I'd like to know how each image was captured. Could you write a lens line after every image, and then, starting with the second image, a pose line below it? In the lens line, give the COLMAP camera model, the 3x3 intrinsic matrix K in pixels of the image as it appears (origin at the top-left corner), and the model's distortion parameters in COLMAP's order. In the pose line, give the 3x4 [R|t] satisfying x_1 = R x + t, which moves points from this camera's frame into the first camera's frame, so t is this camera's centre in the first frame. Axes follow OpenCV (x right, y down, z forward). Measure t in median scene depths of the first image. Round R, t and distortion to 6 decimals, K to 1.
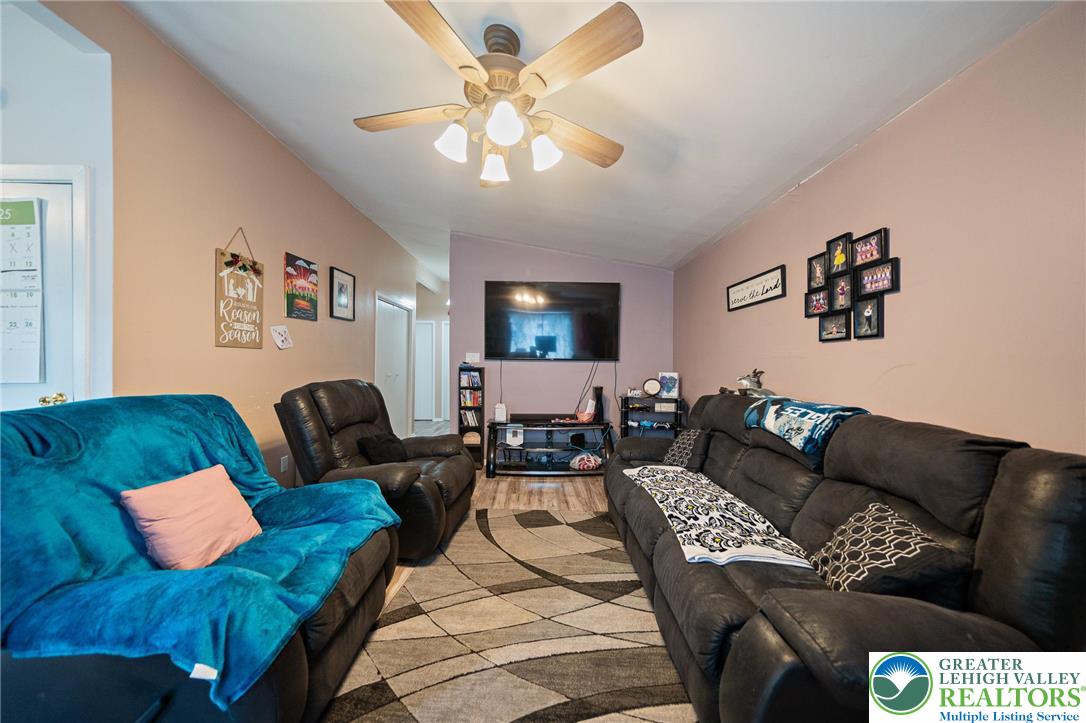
lens RADIAL K [[376.0, 0, 547.9], [0, 376.0, 365.6], [0, 0, 1]] dist [-0.000130, 0.000001]
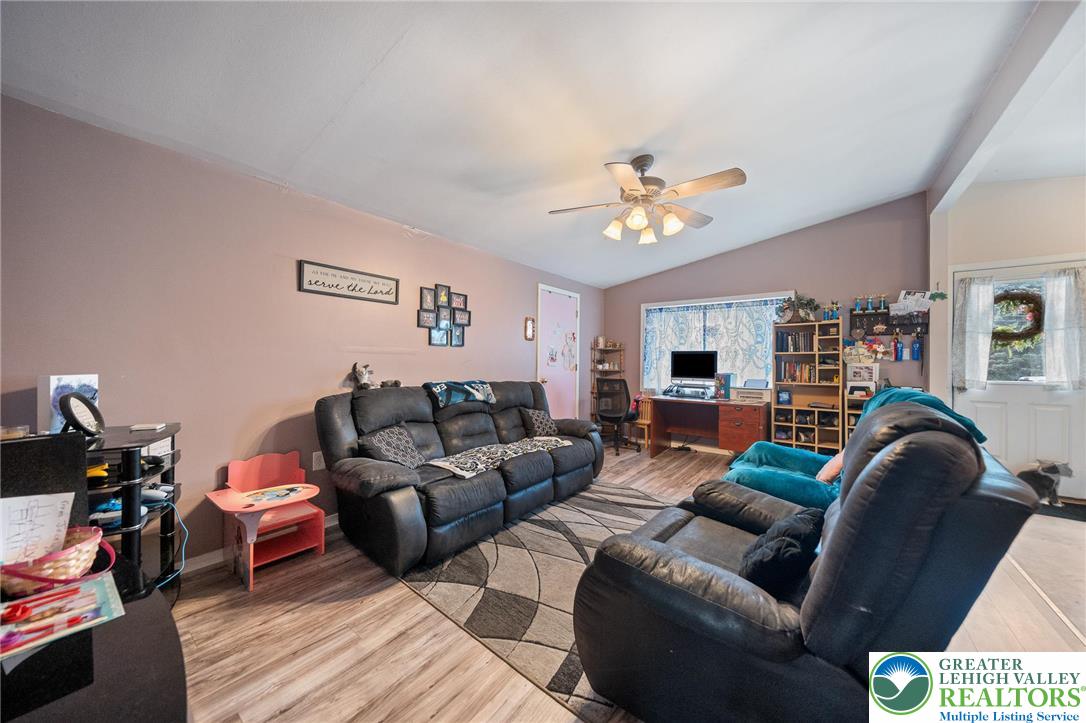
lens RADIAL K [[354.0, 0, 543.0], [0, 354.0, 361.5], [0, 0, 1]] dist [-0.000006, -0.000001]
pose [[-0.775818, -0.011026, 0.630861, -0.565873], [-0.008132, 0.999939, 0.007475, -0.007208], [-0.630905, 0.000669, -0.775860, 1.823458]]
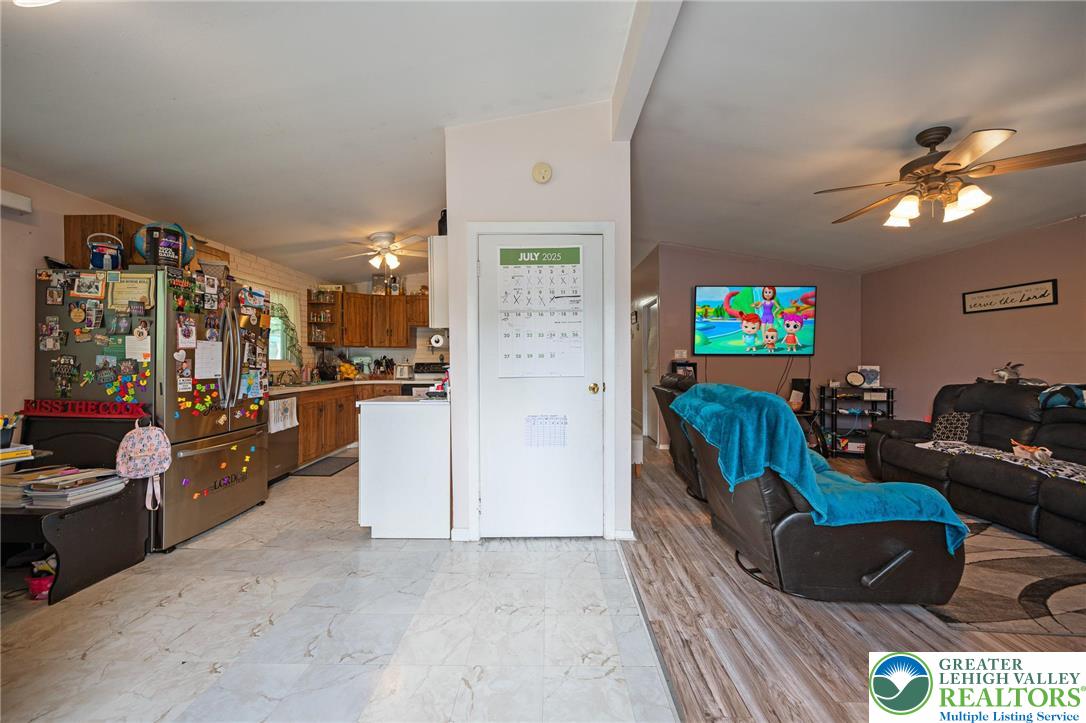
lens RADIAL K [[393.6, 0, 543.0], [0, 393.6, 361.5], [0, 0, 1]] dist [-0.000675, -0.000144]
pose [[0.999624, -0.006533, -0.026624, -1.181487], [0.006621, 0.999973, 0.003196, -0.010279], [0.026602, -0.003371, 0.999640, -0.398716]]
